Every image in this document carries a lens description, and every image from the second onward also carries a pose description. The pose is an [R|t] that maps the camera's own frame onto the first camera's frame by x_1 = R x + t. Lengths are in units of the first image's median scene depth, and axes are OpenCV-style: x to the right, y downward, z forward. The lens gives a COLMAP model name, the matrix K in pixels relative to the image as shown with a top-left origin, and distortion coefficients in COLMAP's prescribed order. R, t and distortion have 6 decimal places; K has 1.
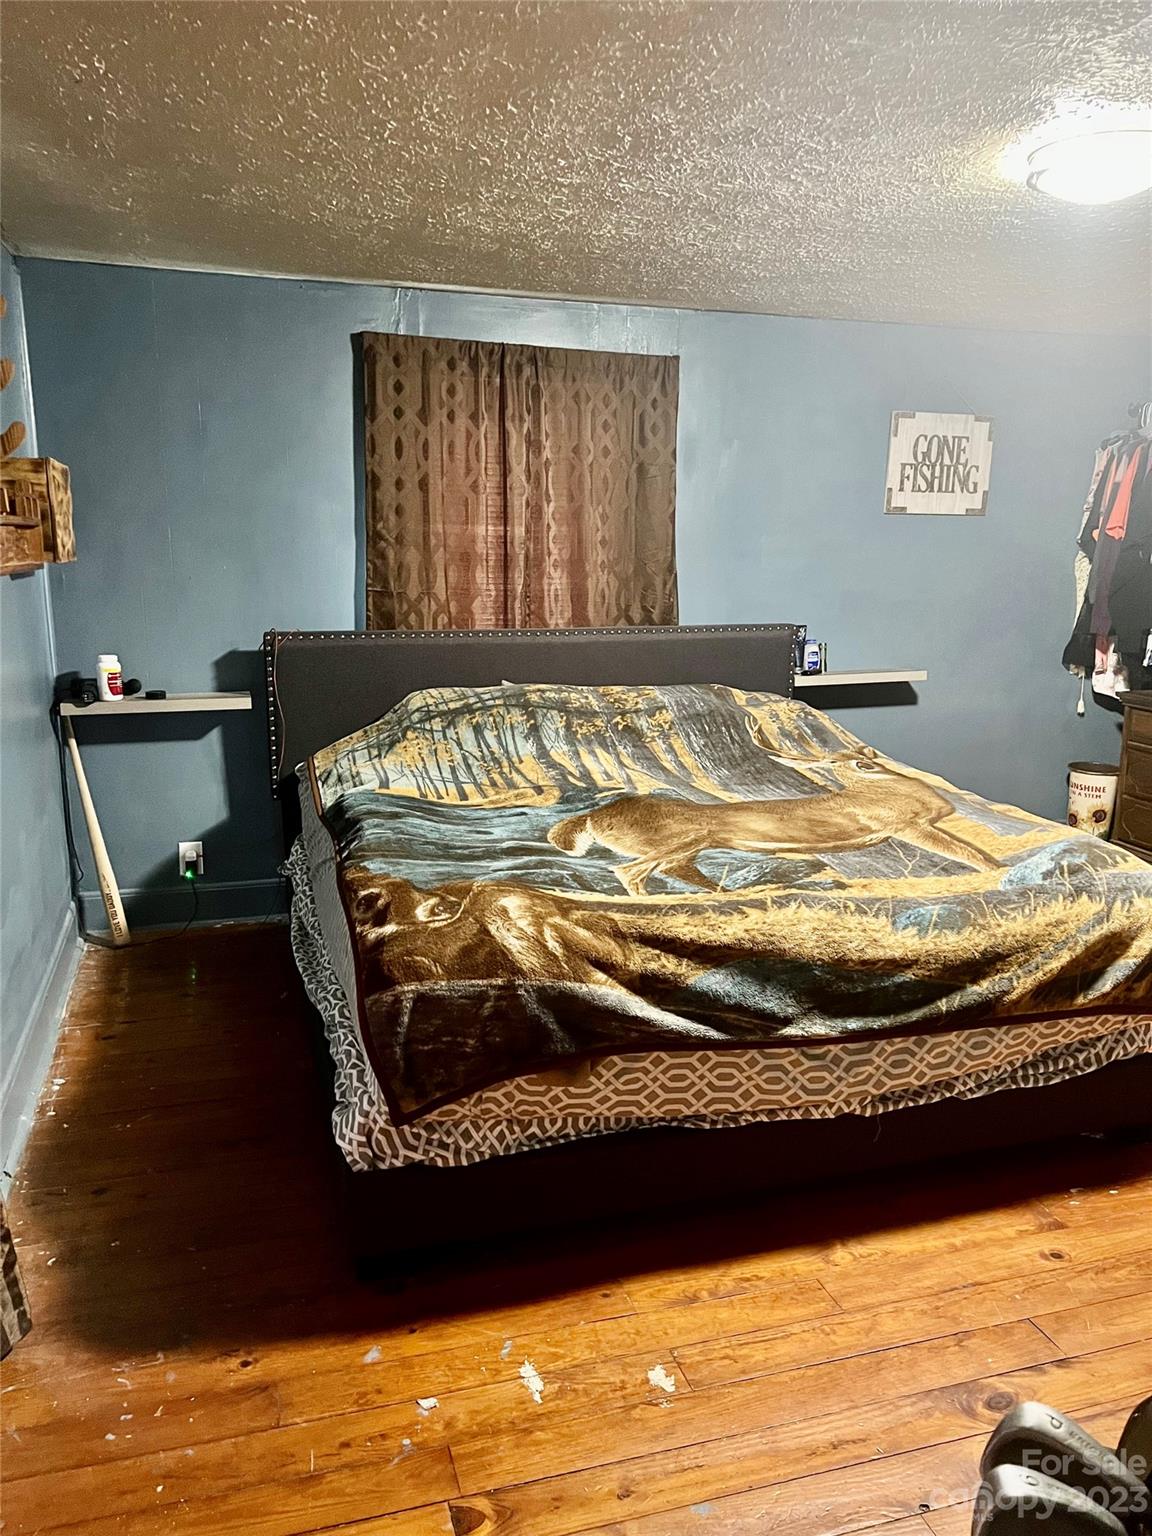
lens RADIAL K [[1154.5, 0, 579.8], [0, 1154.5, 763.8], [0, 0, 1]] dist [0.053653, -0.054093]
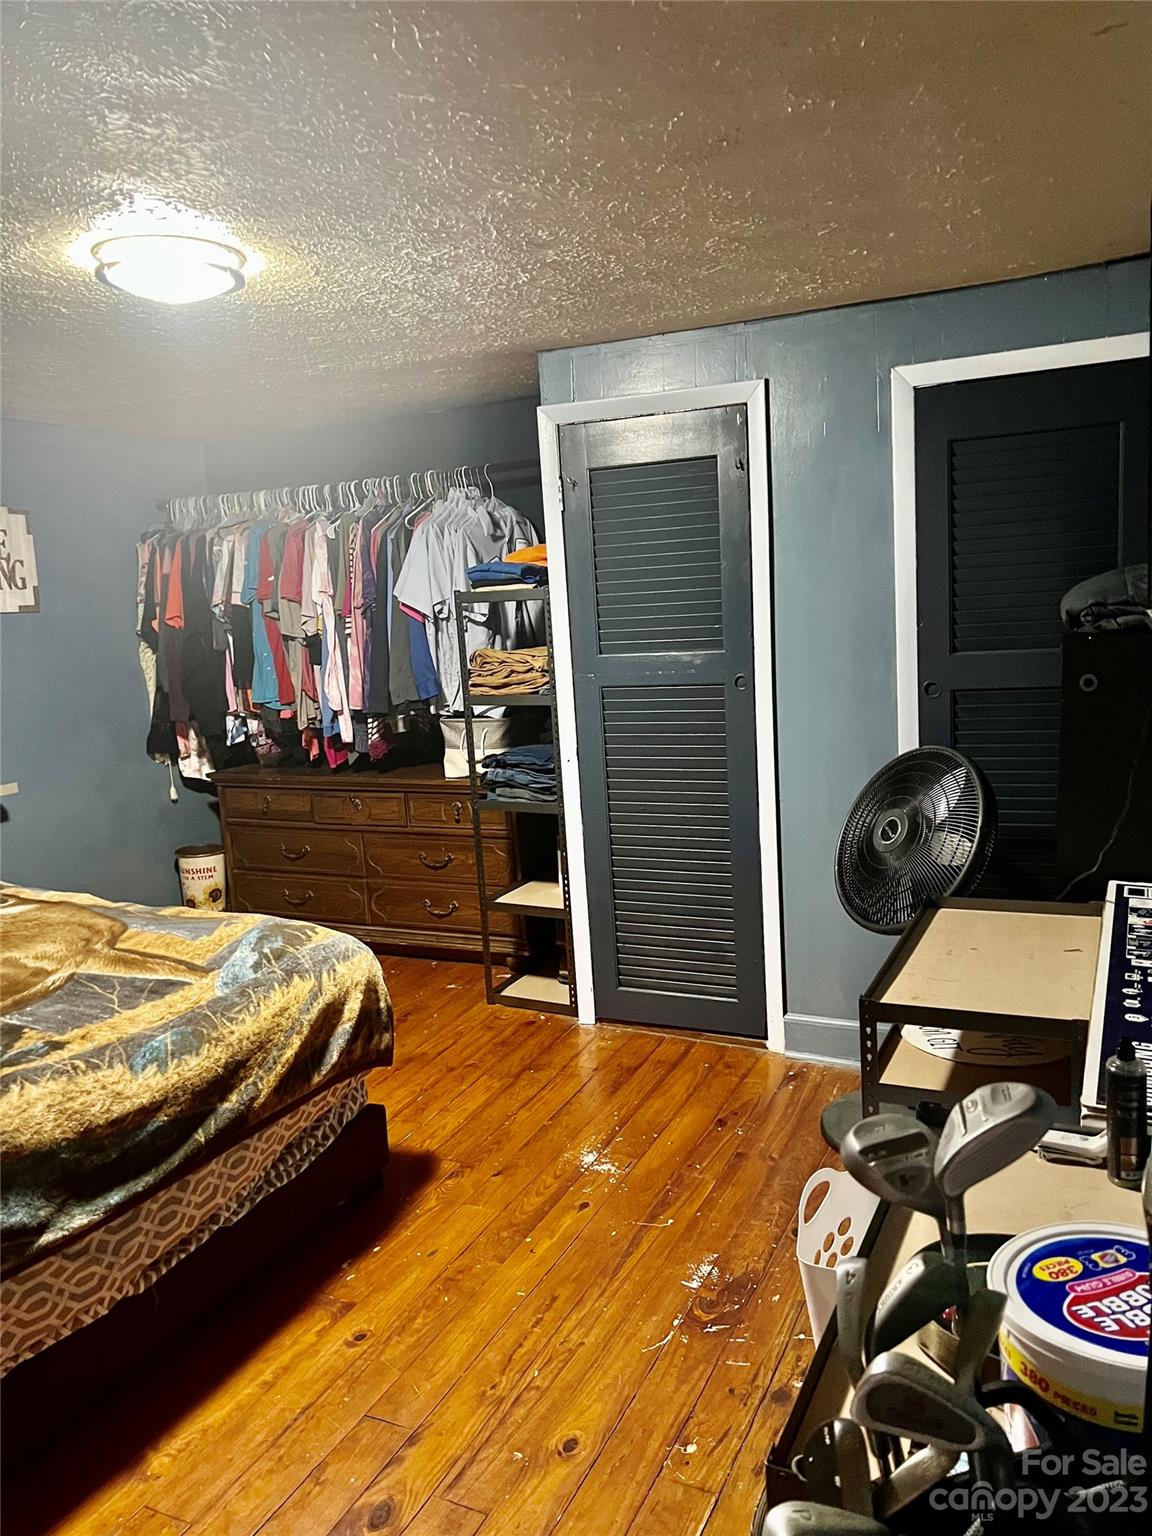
lens RADIAL K [[1154.5, 0, 577.2], [0, 1154.5, 776.1], [0, 0, 1]] dist [0.053653, -0.054093]
pose [[0.686127, -0.154364, 0.710915, -0.091041], [0.199568, 0.979678, 0.020113, -0.030077], [-0.699573, 0.128076, 0.702990, 0.096105]]
